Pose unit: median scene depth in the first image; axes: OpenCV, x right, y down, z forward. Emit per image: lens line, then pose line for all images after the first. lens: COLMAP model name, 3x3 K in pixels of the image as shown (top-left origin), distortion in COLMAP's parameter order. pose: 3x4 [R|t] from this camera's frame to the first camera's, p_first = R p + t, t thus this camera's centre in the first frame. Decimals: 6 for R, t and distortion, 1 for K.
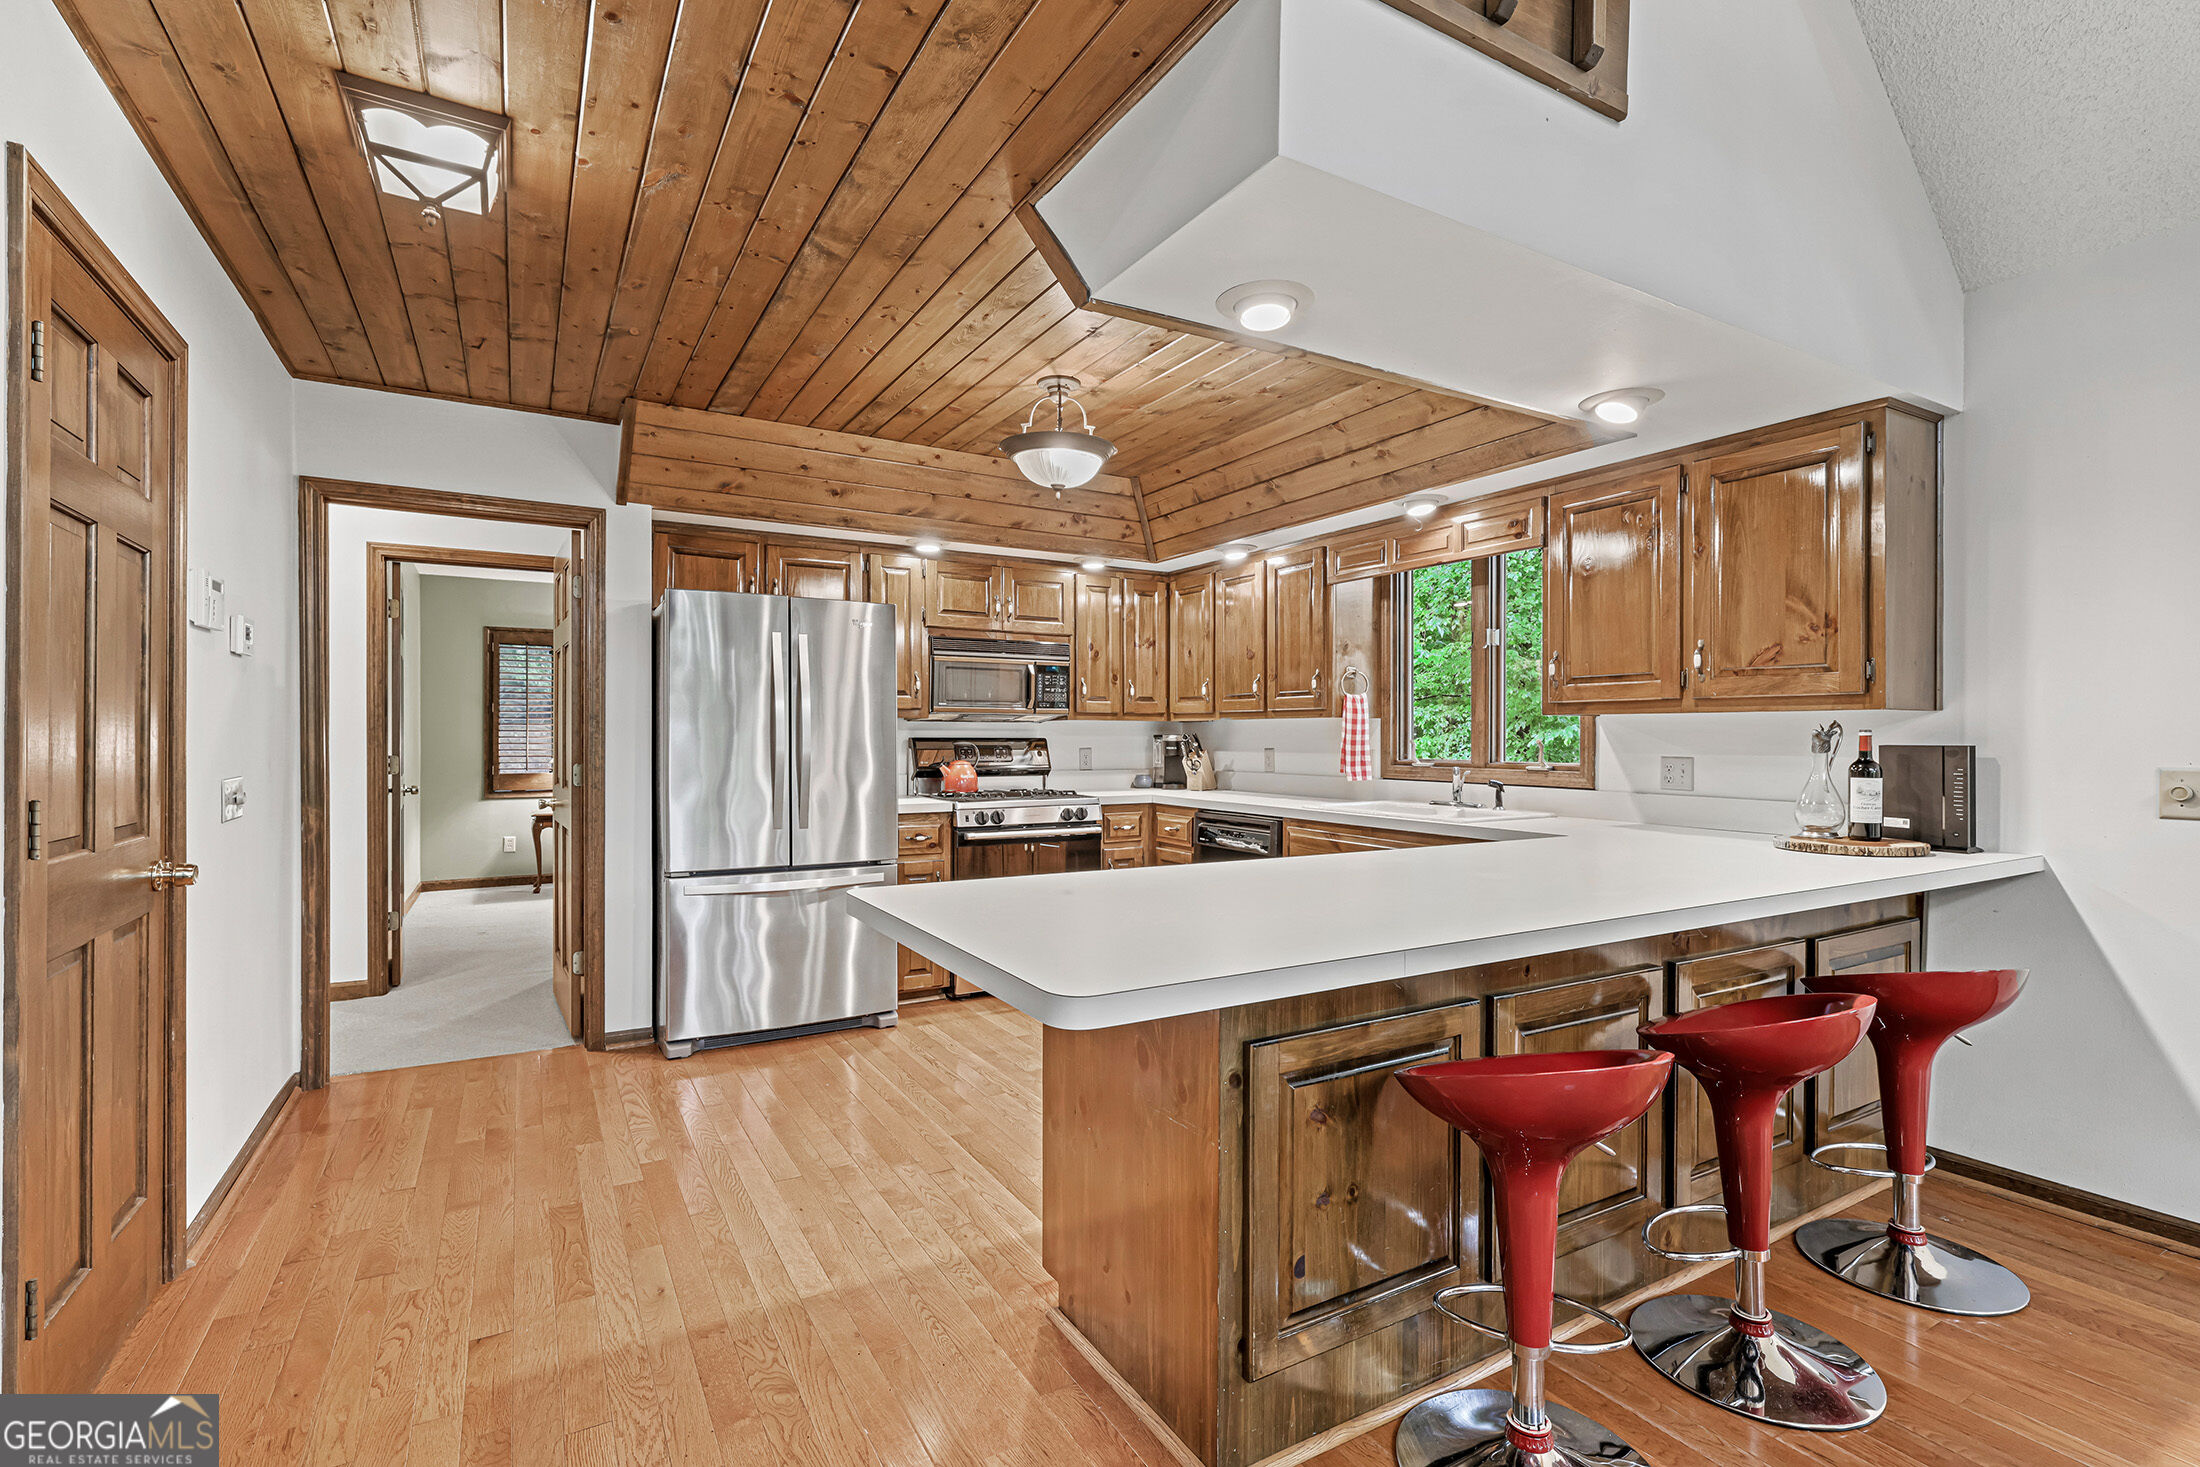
lens RADIAL K [[1004.5, 0, 1093.5], [0, 1004.5, 736.0], [0, 0, 1]] dist [0.002758, 0.000097]
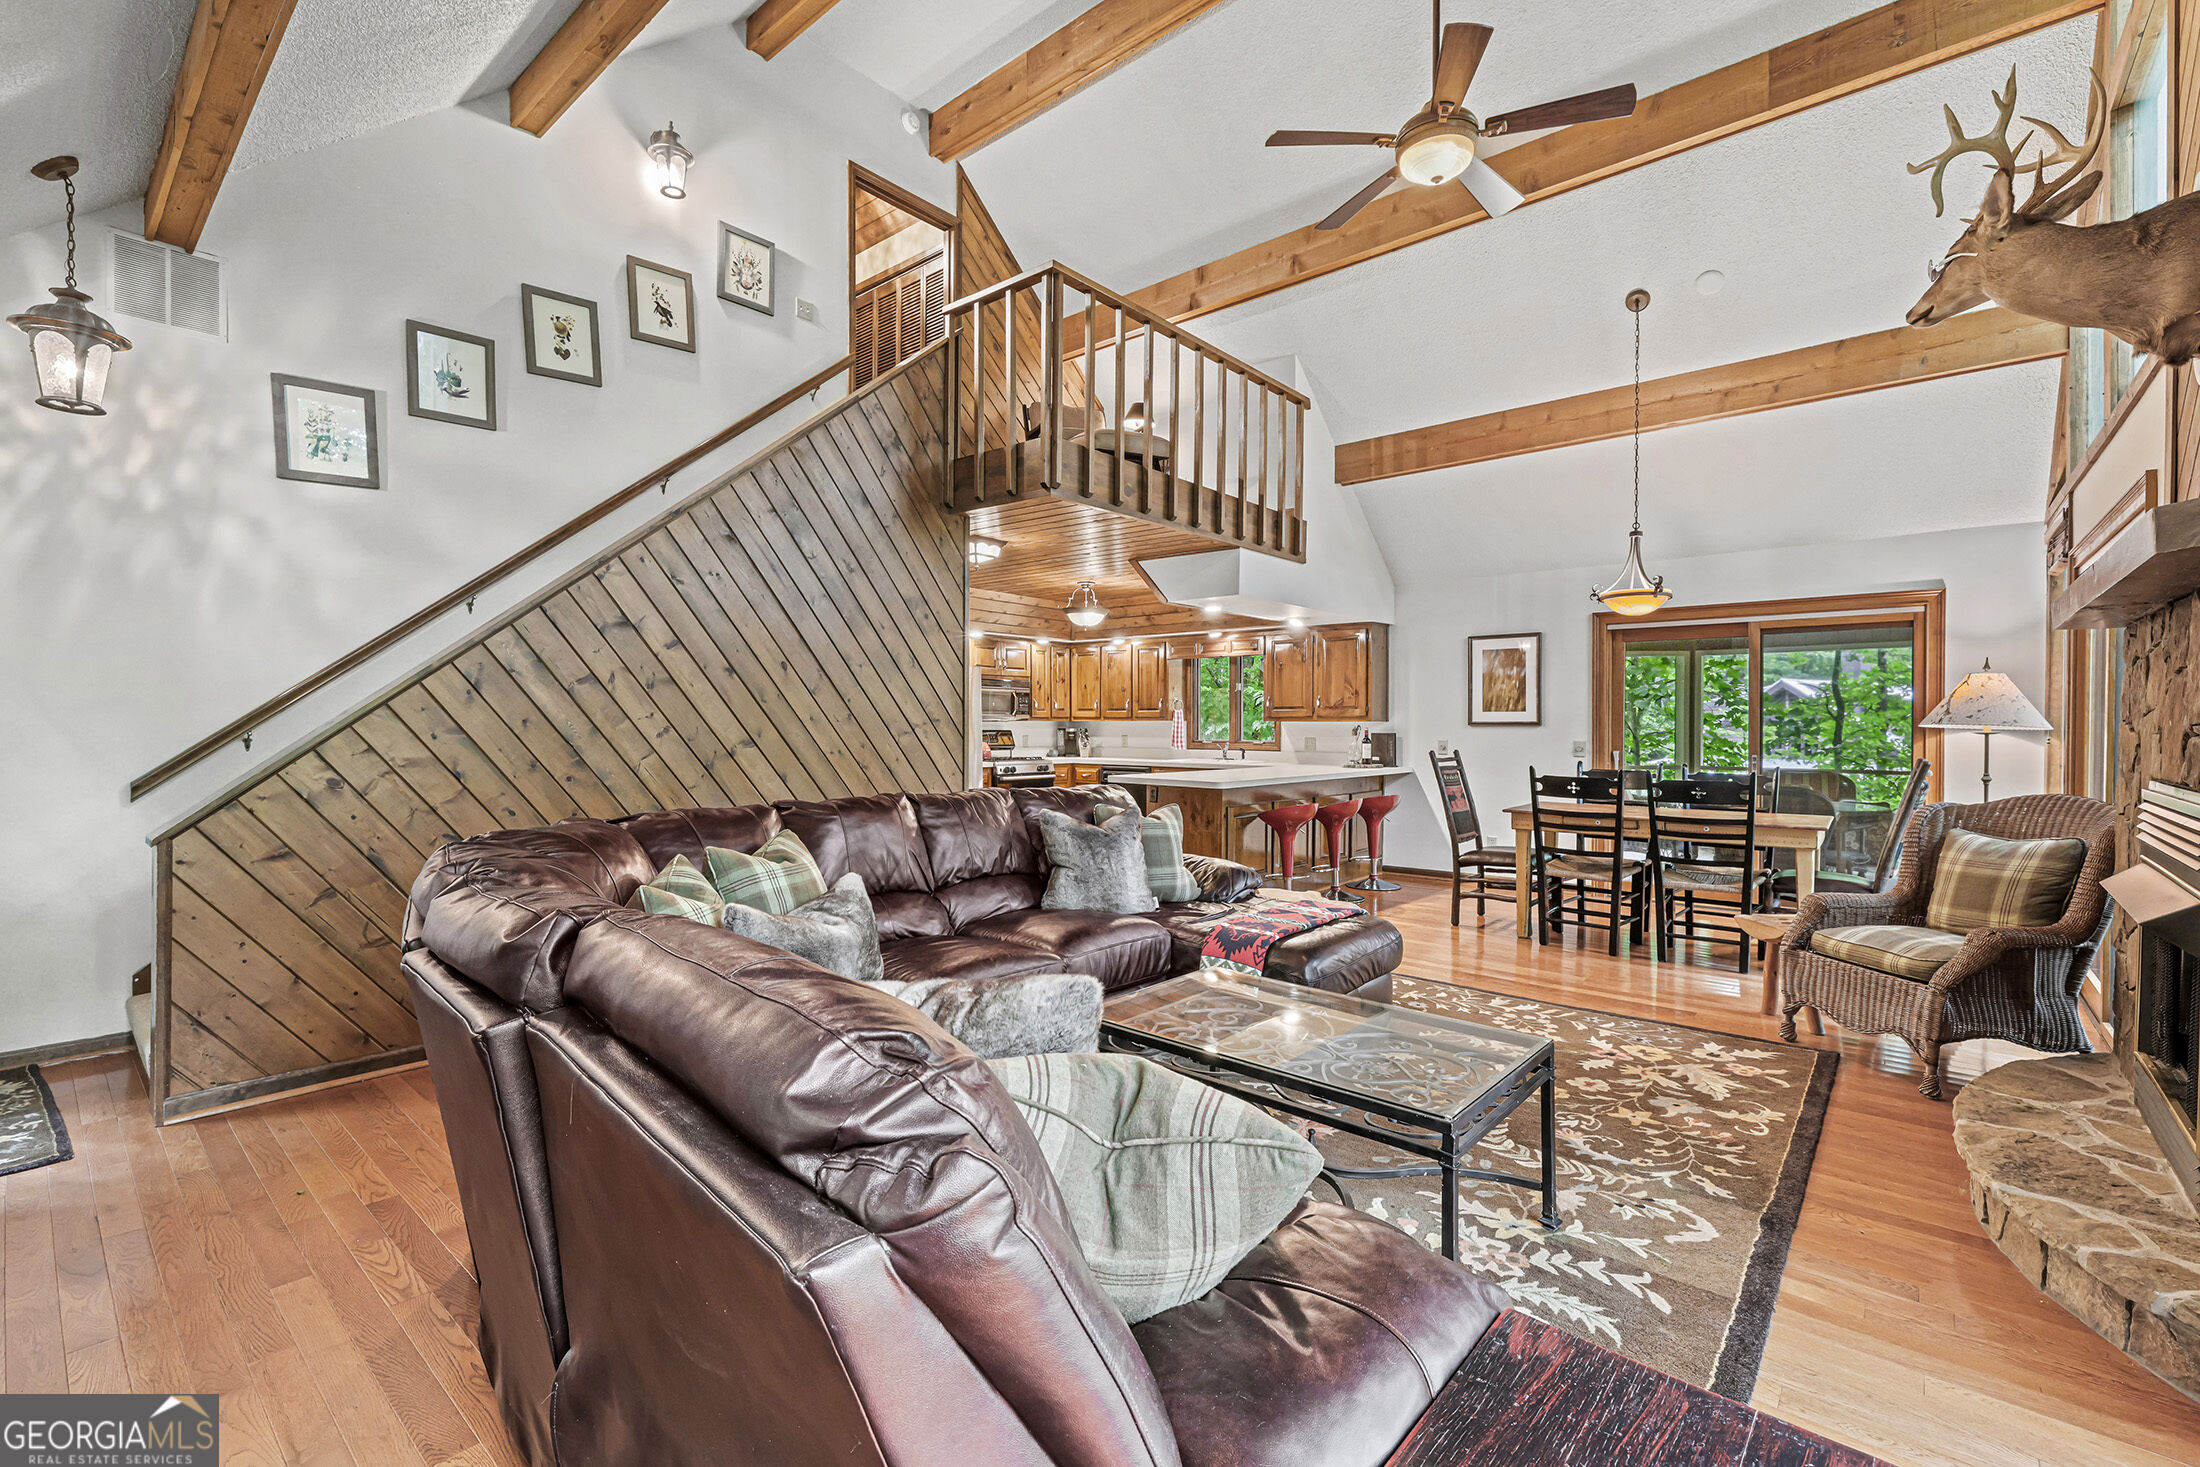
lens RADIAL K [[953.4, 0, 1099.5], [0, 953.4, 731.5], [0, 0, 1]] dist [-0.000551, -0.000020]
pose [[0.941564, -0.003377, 0.336819, -0.592729], [0.000187, 0.999955, 0.009503, -0.014323], [-0.336835, -0.008885, 0.941522, -0.886433]]
